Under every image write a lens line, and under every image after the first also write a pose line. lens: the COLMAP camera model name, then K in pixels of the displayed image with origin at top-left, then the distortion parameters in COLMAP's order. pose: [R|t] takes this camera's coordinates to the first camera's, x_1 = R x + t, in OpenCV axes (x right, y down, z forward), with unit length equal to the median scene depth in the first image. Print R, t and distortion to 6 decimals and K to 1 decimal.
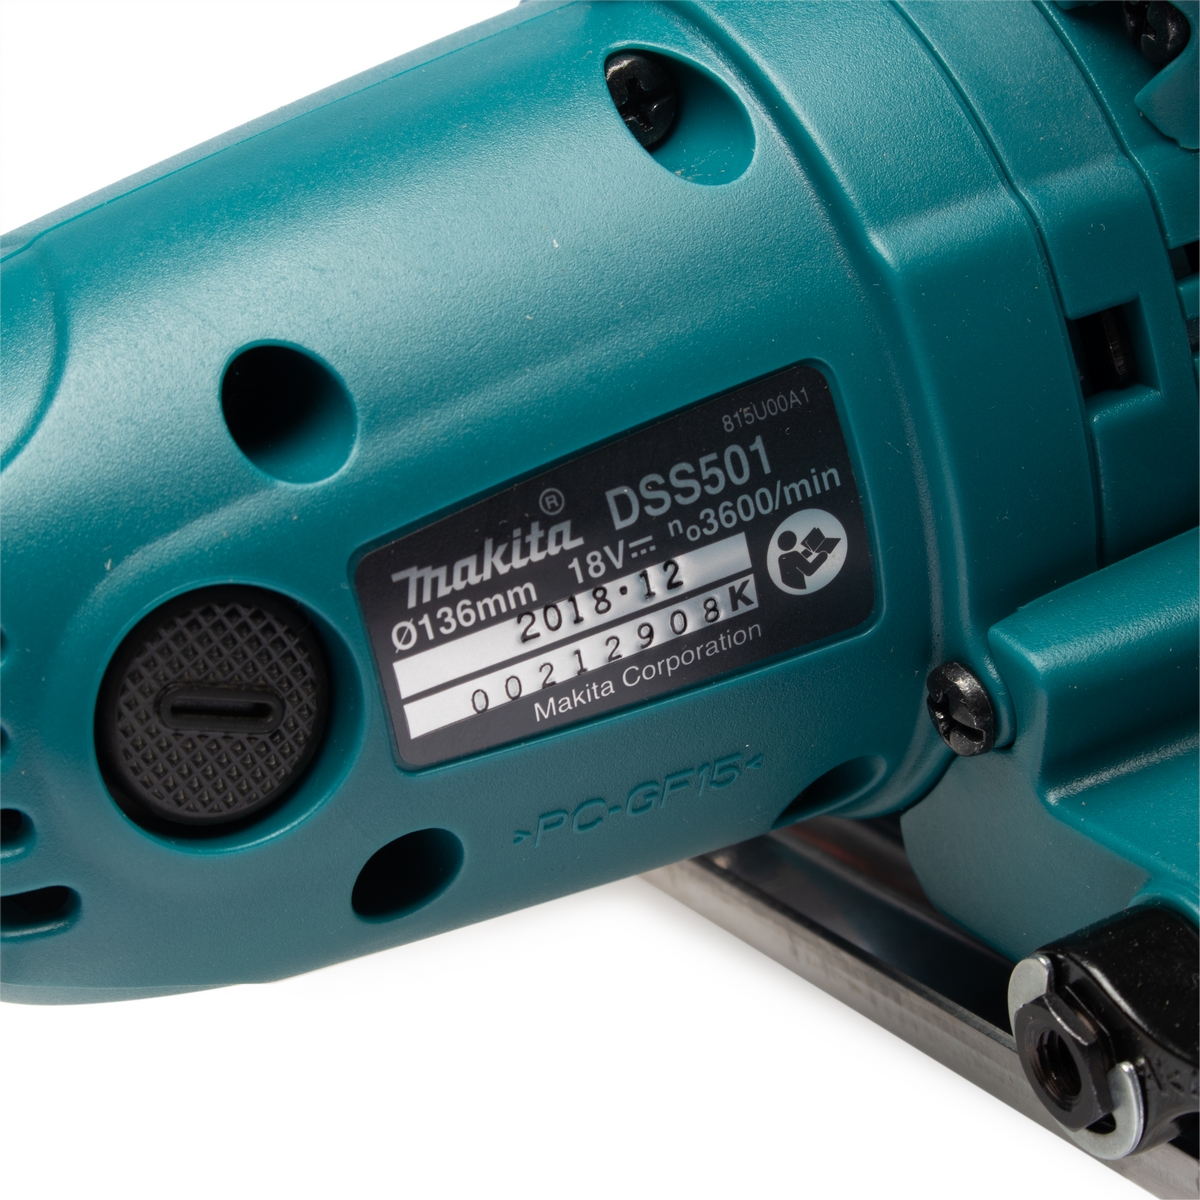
lens RADIAL K [[3750.7, 0, 600.0], [0, 3750.7, 600.0], [0, 0, 1]] dist [-0.139850, 1.867122]
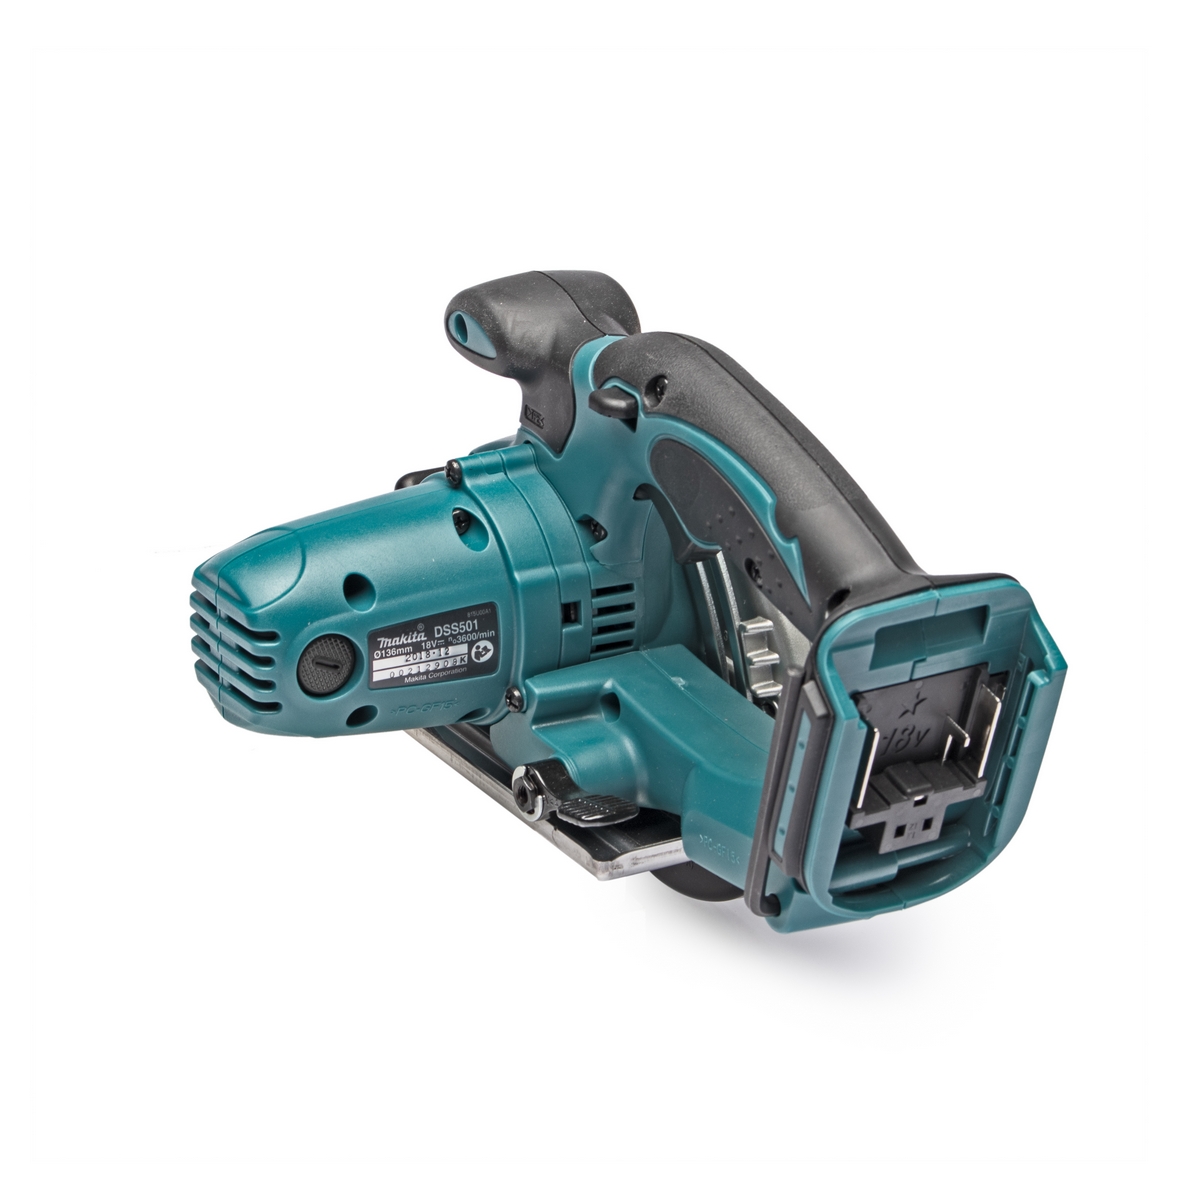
lens RADIAL K [[3090.9, 0, 600.0], [0, 3090.9, 600.0], [0, 0, 1]] dist [-0.006203, 0.010038]
pose [[0.972576, 0.186281, 0.139265, -0.276411], [-0.186468, 0.982390, -0.011818, -0.049615], [-0.139014, -0.014474, 0.990185, -2.126467]]
